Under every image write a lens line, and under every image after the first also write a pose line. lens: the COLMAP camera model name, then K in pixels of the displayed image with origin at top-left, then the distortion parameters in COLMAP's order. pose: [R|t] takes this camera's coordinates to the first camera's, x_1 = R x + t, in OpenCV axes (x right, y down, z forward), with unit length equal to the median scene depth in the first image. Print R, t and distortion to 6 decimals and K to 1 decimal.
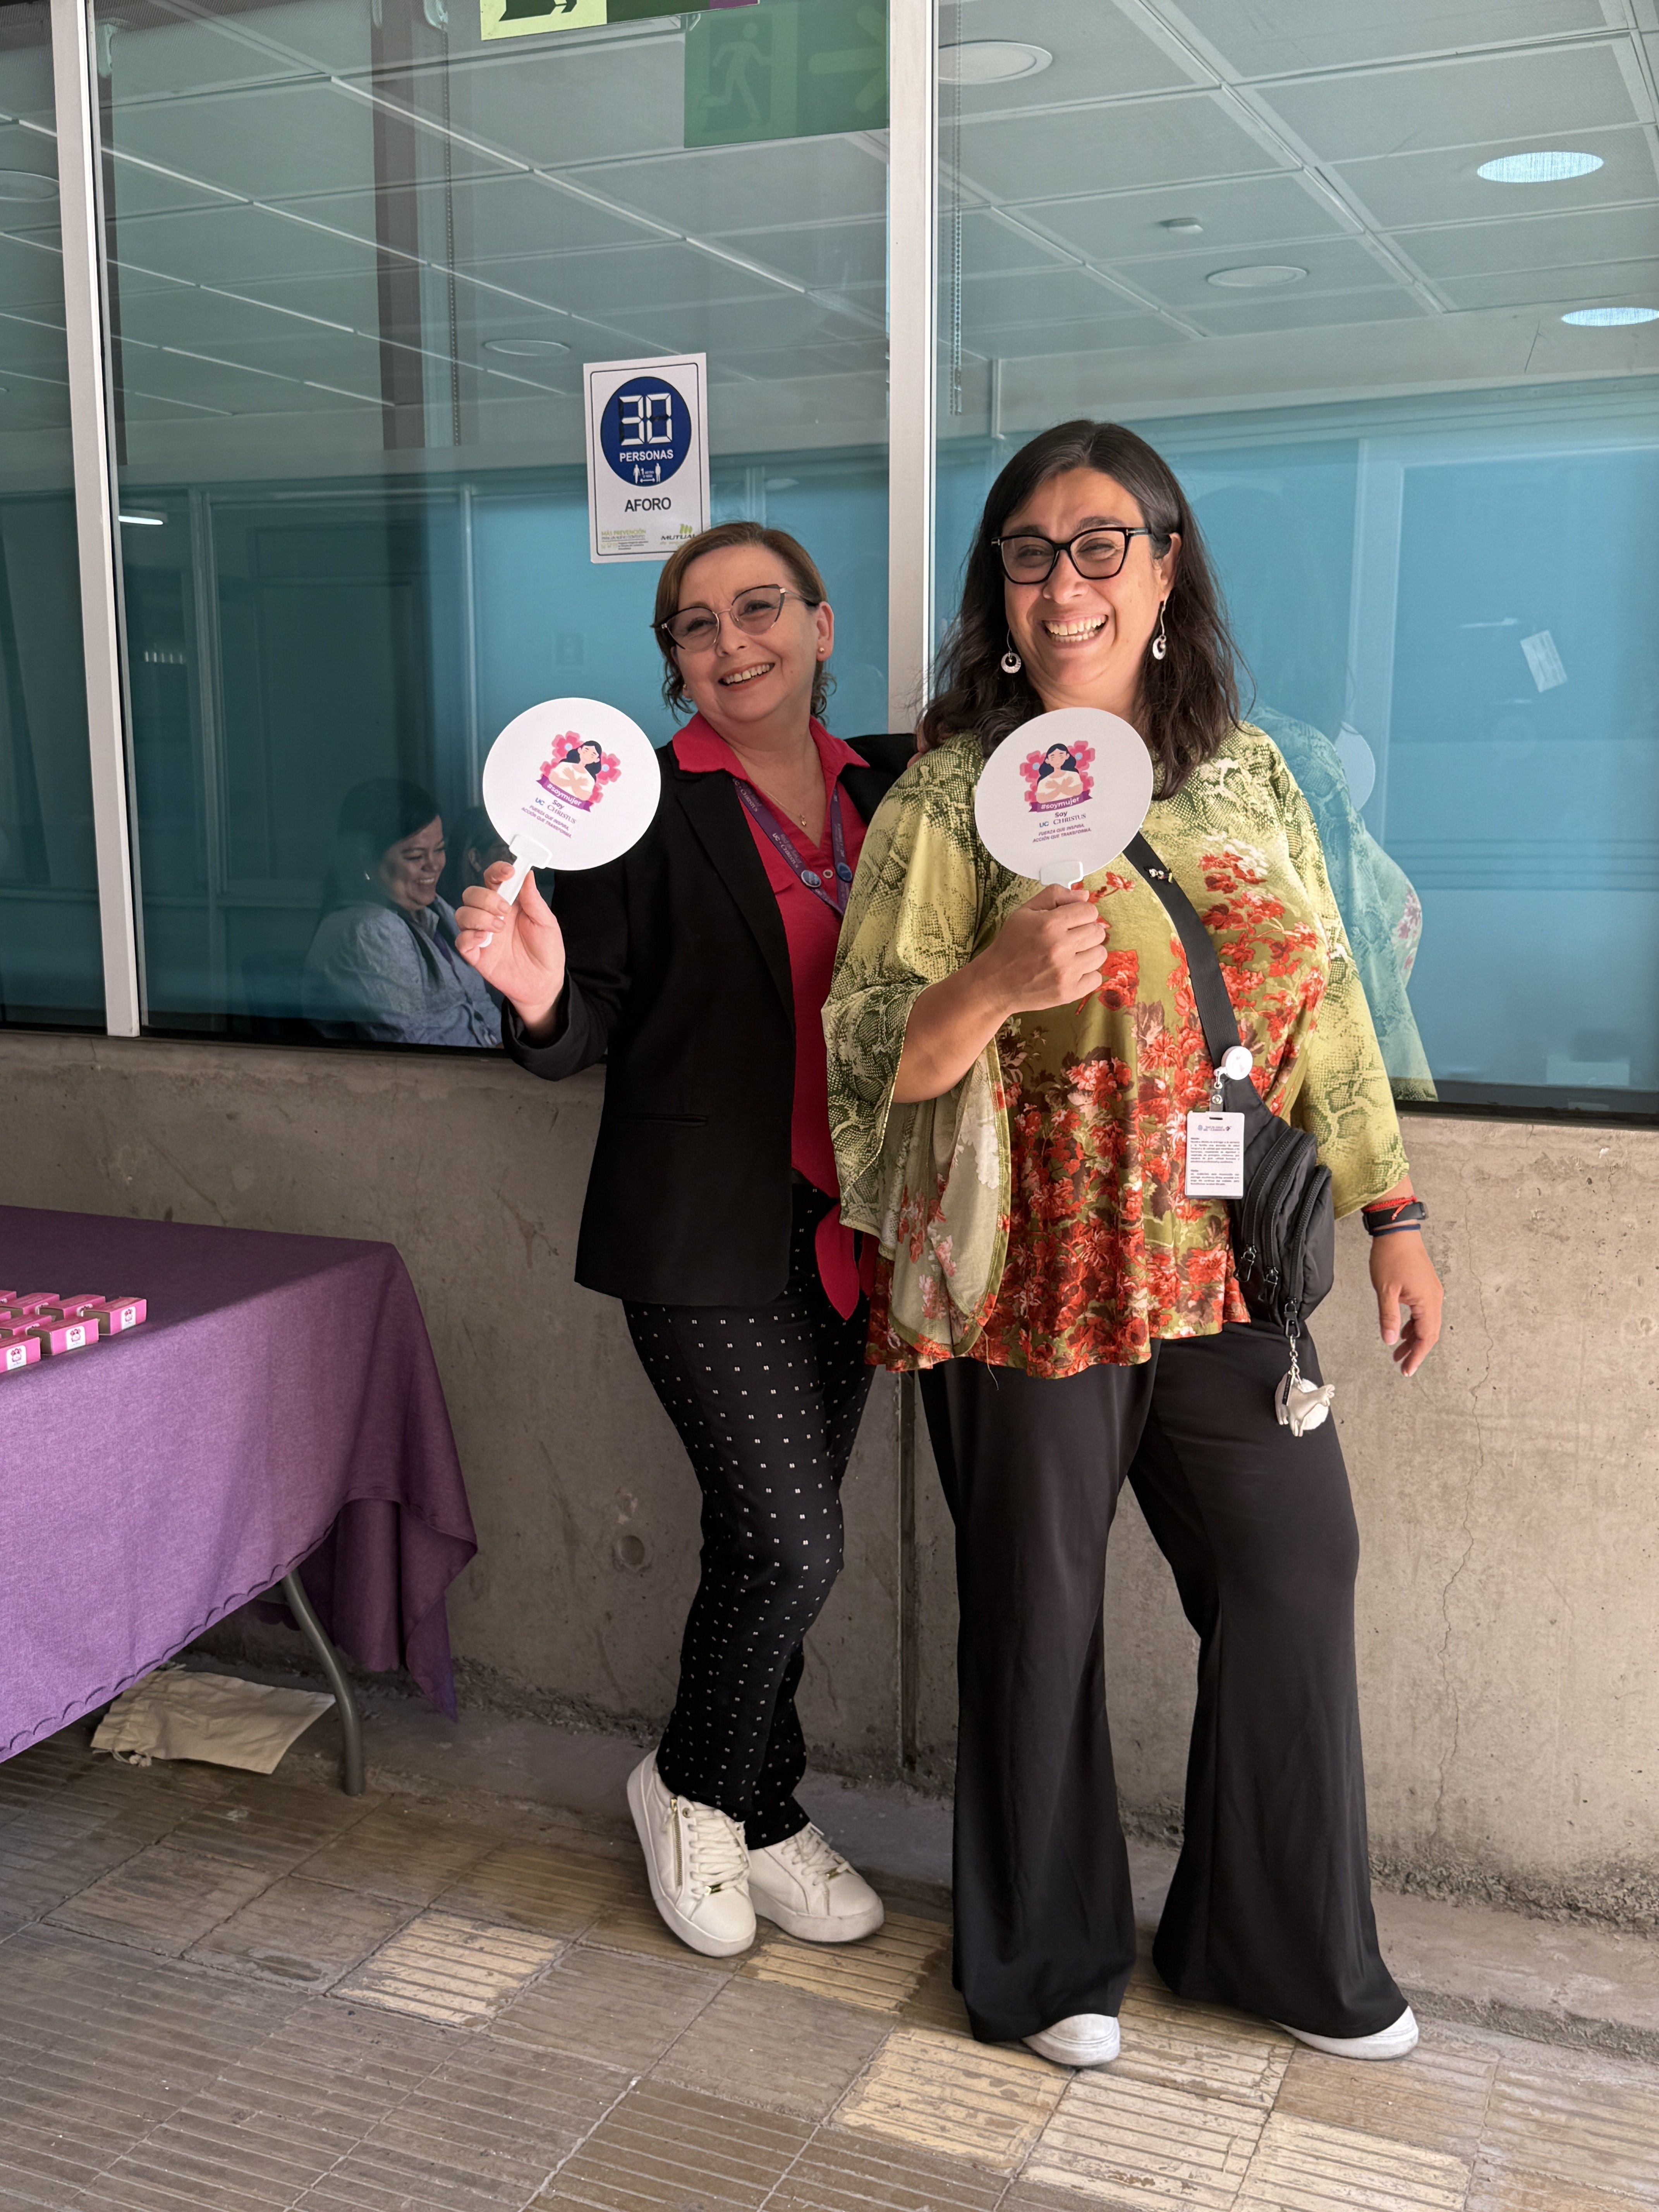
lens RADIAL K [[2269.3, 0, 845.3], [0, 2269.3, 1093.4], [0, 0, 1]] dist [0.130669, -0.261407]
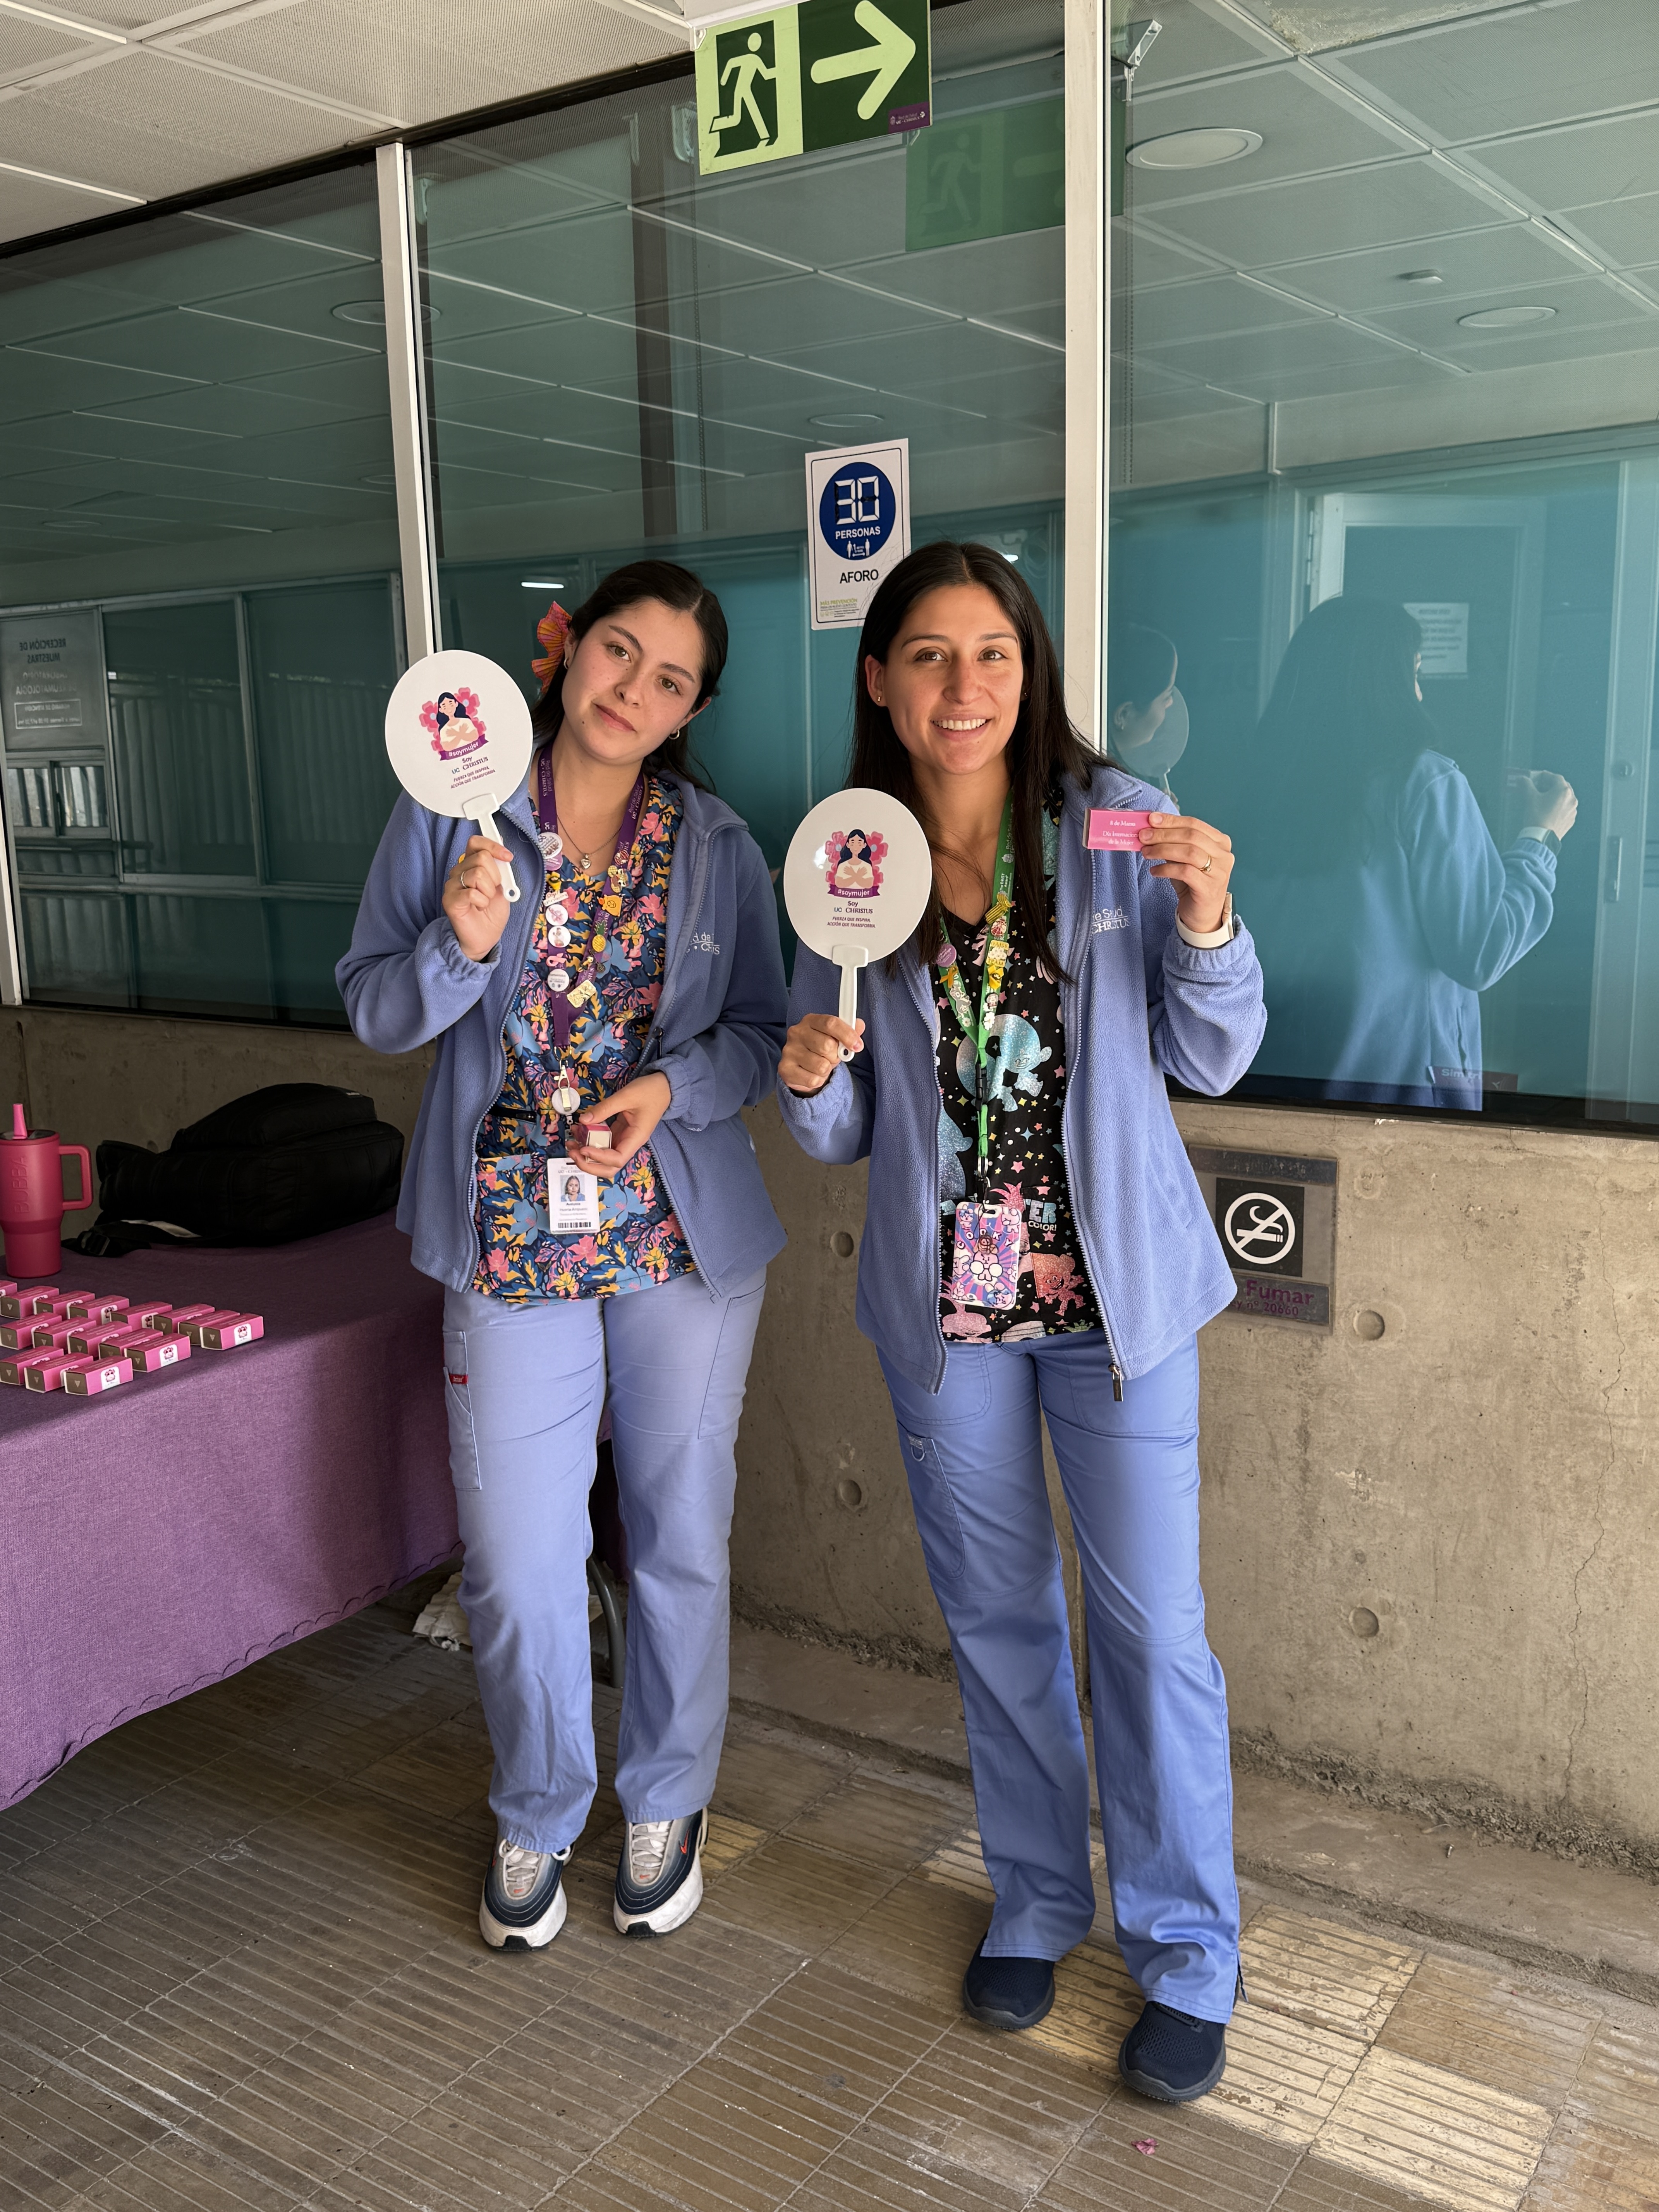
lens RADIAL K [[2015.4, 0, 829.5], [0, 2015.4, 1106.0], [0, 0, 1]] dist [0.011578, -0.014221]
pose [[0.981630, 0.011755, -0.190434, 0.100349], [-0.006590, 0.999594, 0.027732, -0.025492], [0.190682, -0.025967, 0.981308, 0.022372]]
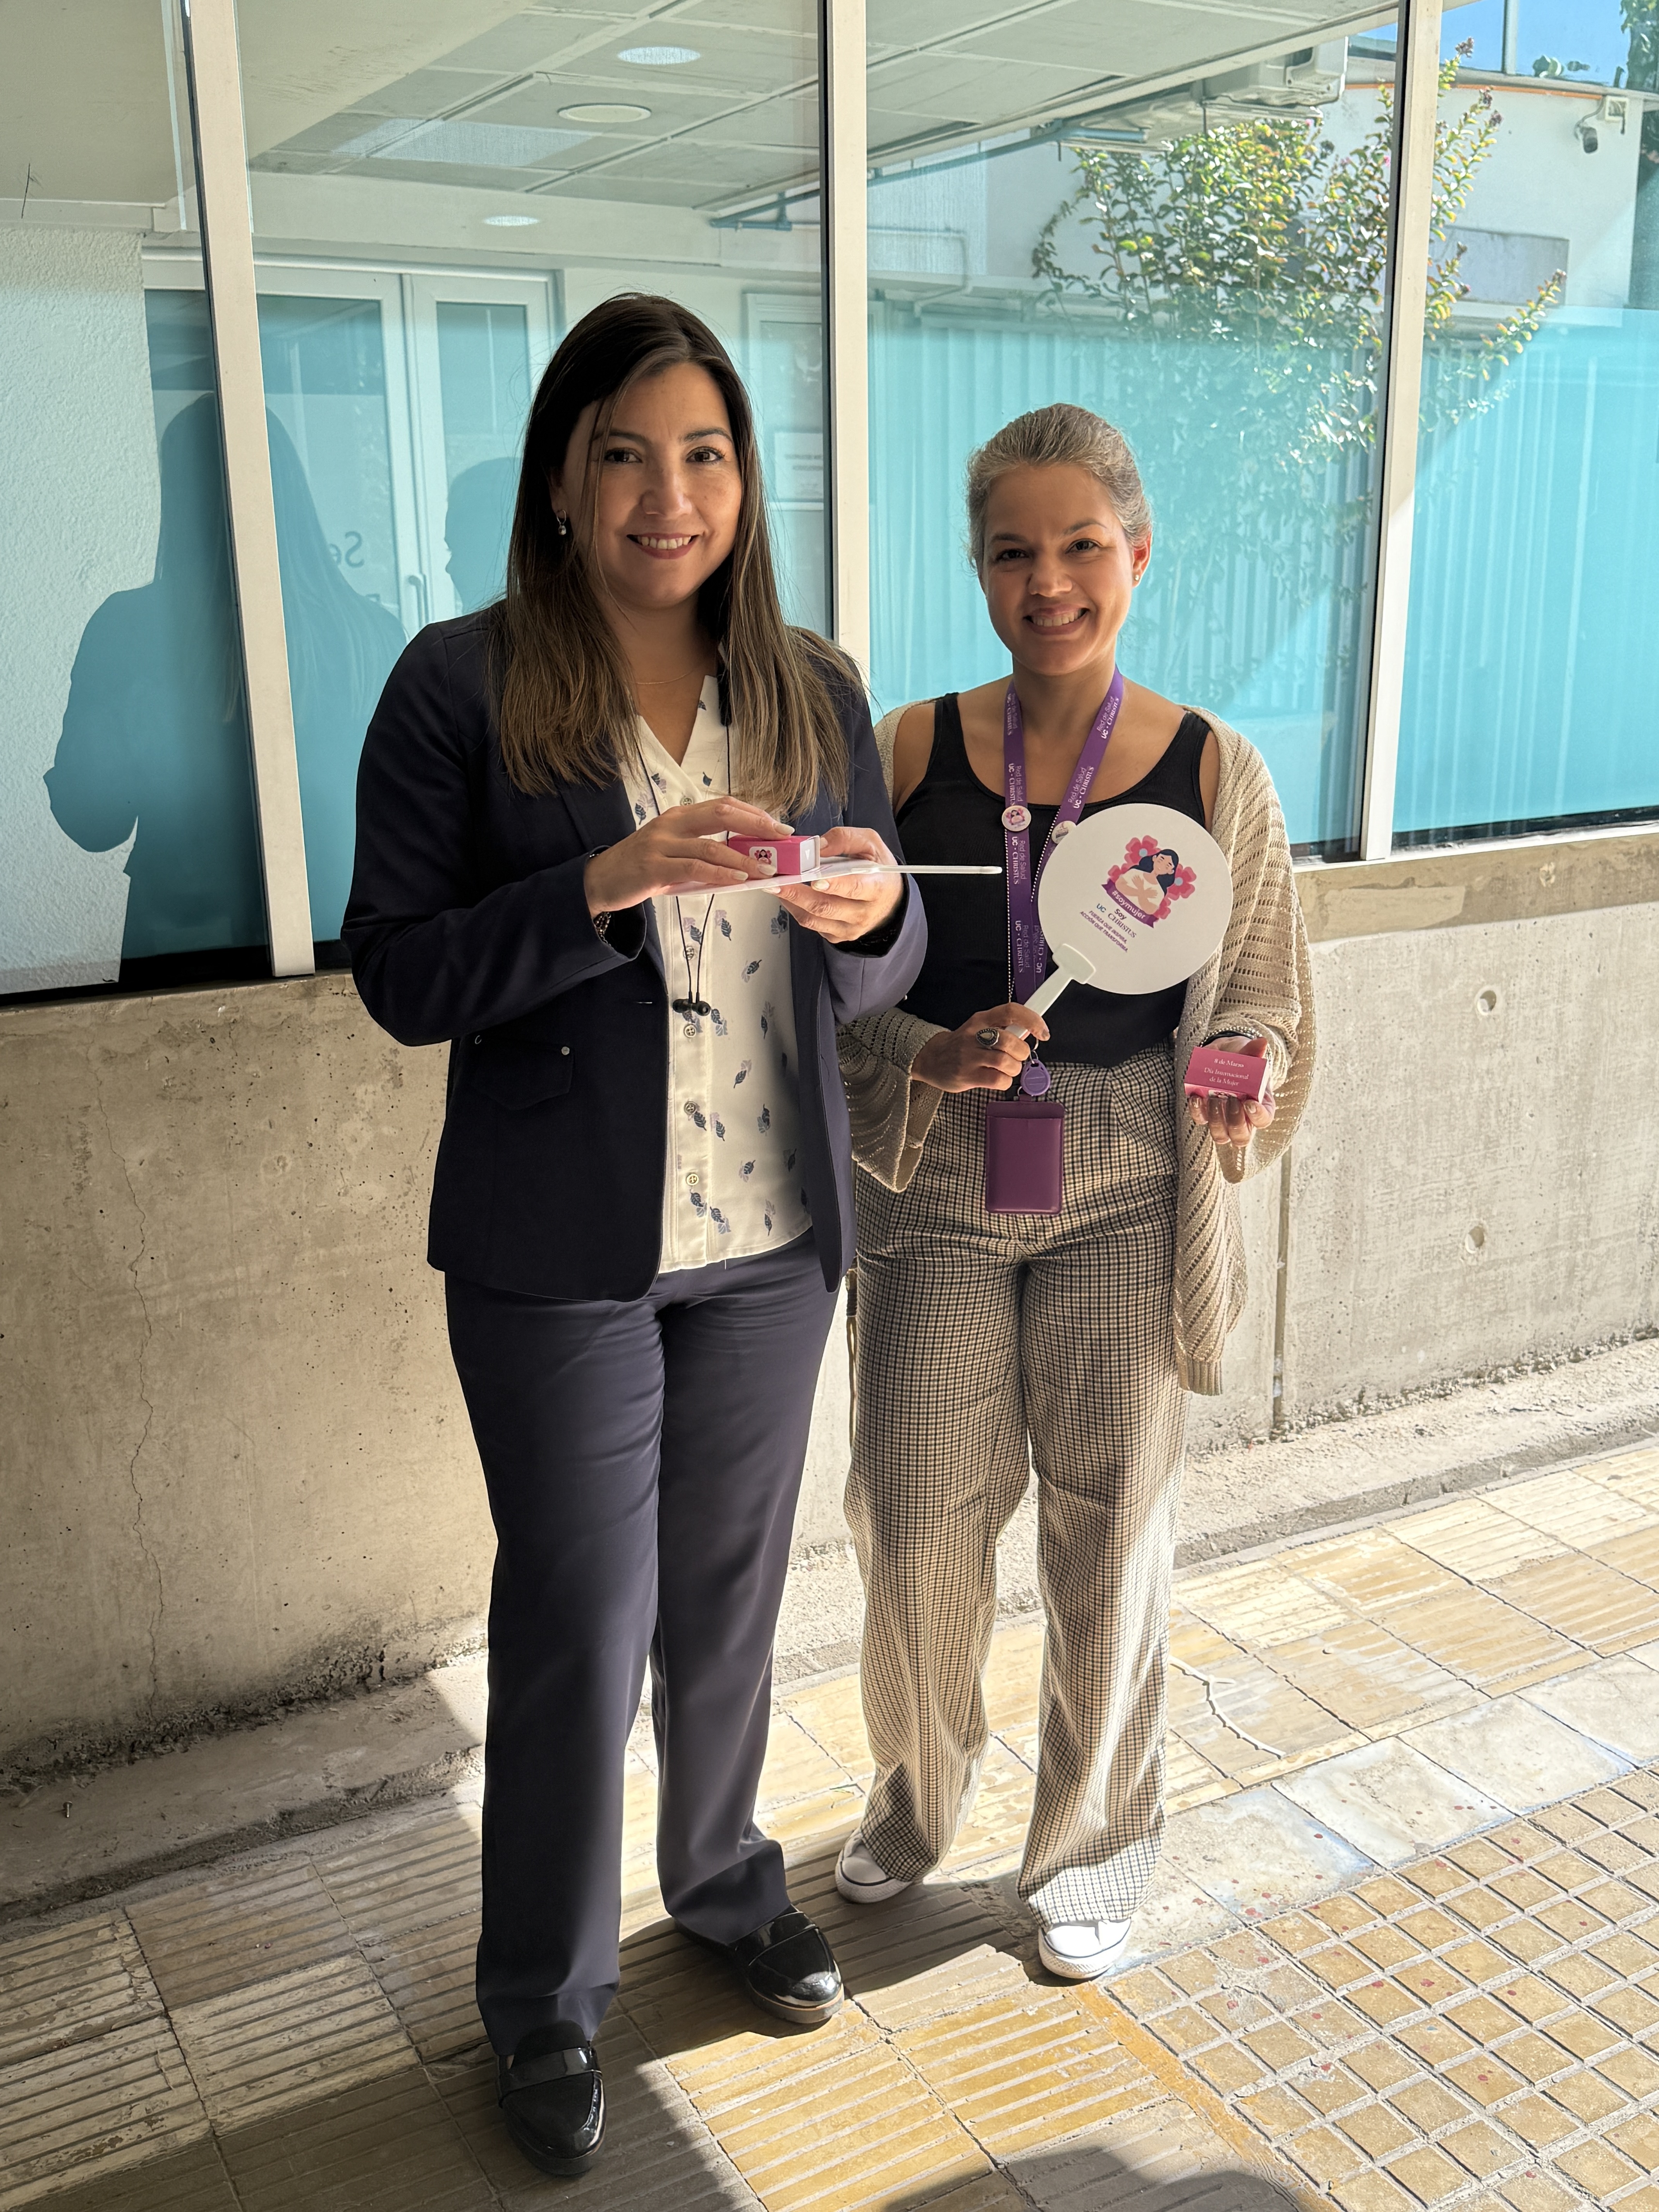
lens RADIAL K [[2144.0, 0, 829.5], [0, 2144.0, 1106.0], [0, 0, 1]] dist [0.100297, -0.178104]
pose [[0.608345, -0.211443, 0.764989, -0.256220], [0.136429, 0.977372, 0.161652, -0.051934], [-0.781859, 0.006027, 0.623427, 0.169487]]
